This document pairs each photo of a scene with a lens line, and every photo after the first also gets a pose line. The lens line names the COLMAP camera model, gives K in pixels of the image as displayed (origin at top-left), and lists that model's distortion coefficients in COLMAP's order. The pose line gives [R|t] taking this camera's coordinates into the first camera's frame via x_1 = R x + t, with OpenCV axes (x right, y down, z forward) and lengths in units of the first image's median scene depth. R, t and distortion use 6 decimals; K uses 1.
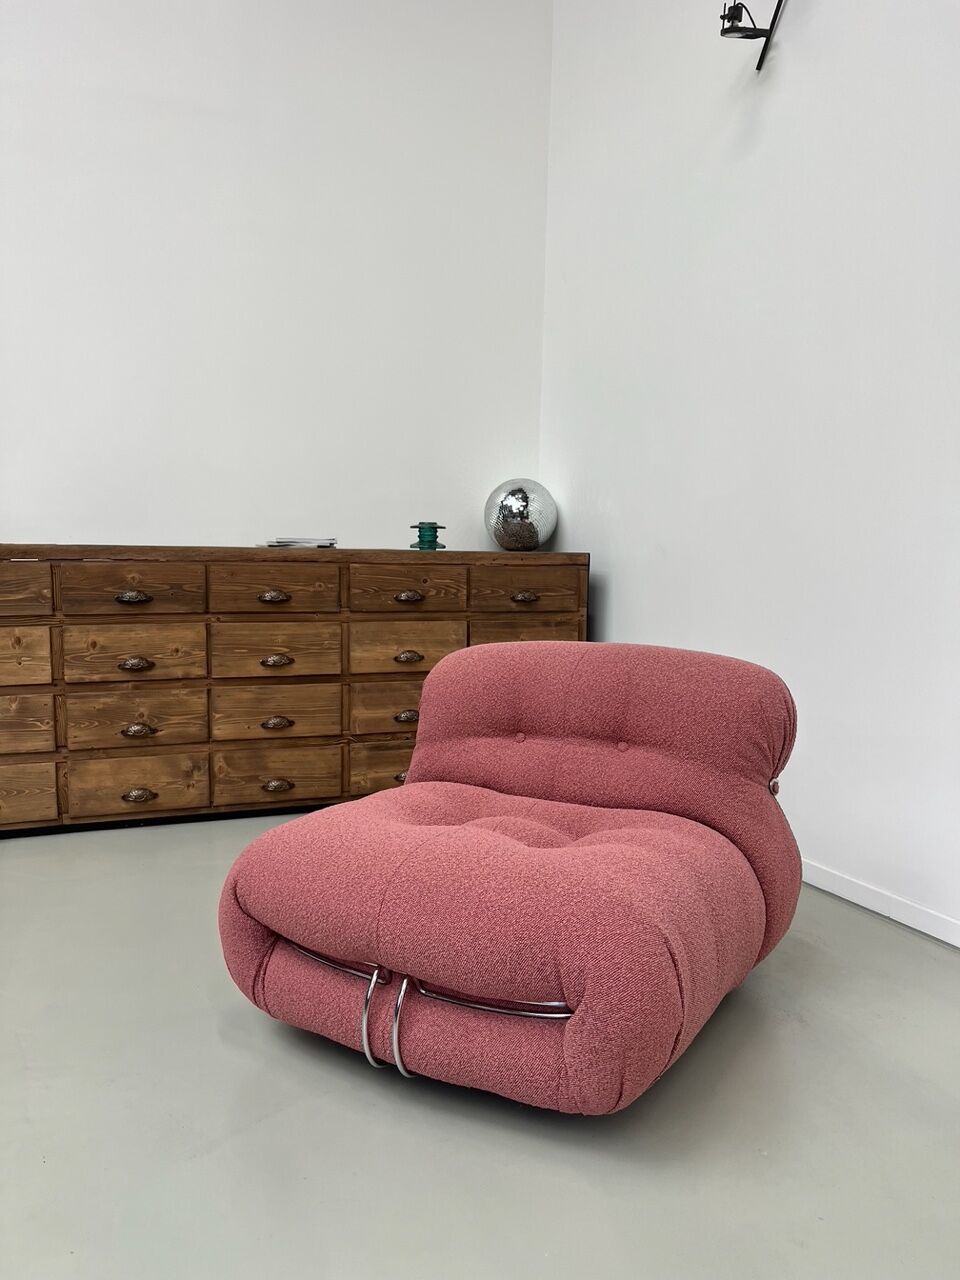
lens RADIAL K [[979.2, 0, 484.6], [0, 979.2, 644.0], [0, 0, 1]] dist [0.155366, -0.254672]
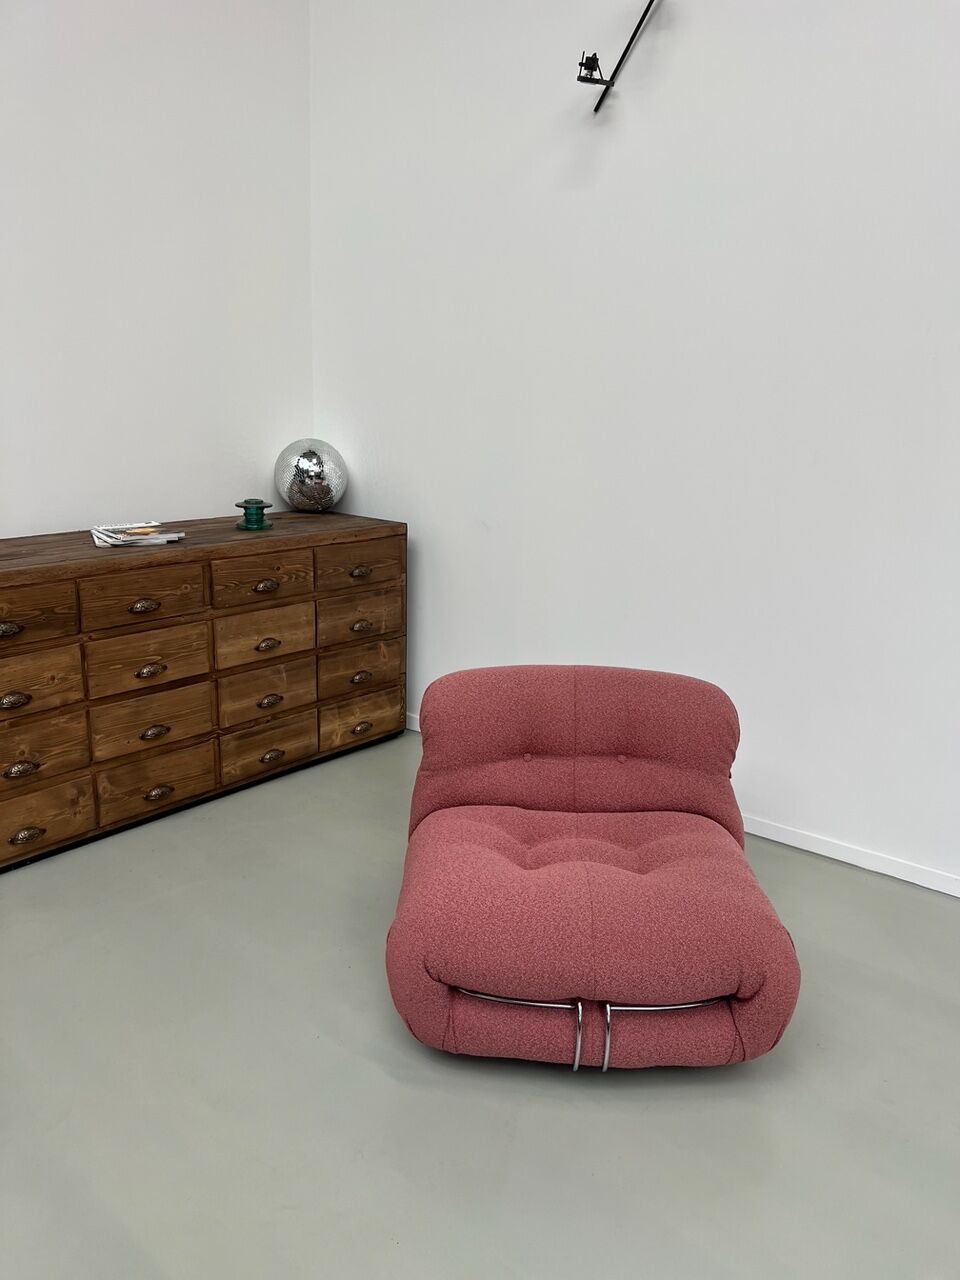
lens RADIAL K [[975.5, 0, 479.4], [0, 975.5, 631.9], [0, 0, 1]] dist [0.115940, -0.225332]
pose [[0.877326, -0.111561, 0.466747, -0.379088], [0.030873, 0.983710, 0.177094, -0.182897], [-0.478900, -0.140960, 0.866479, 0.018837]]
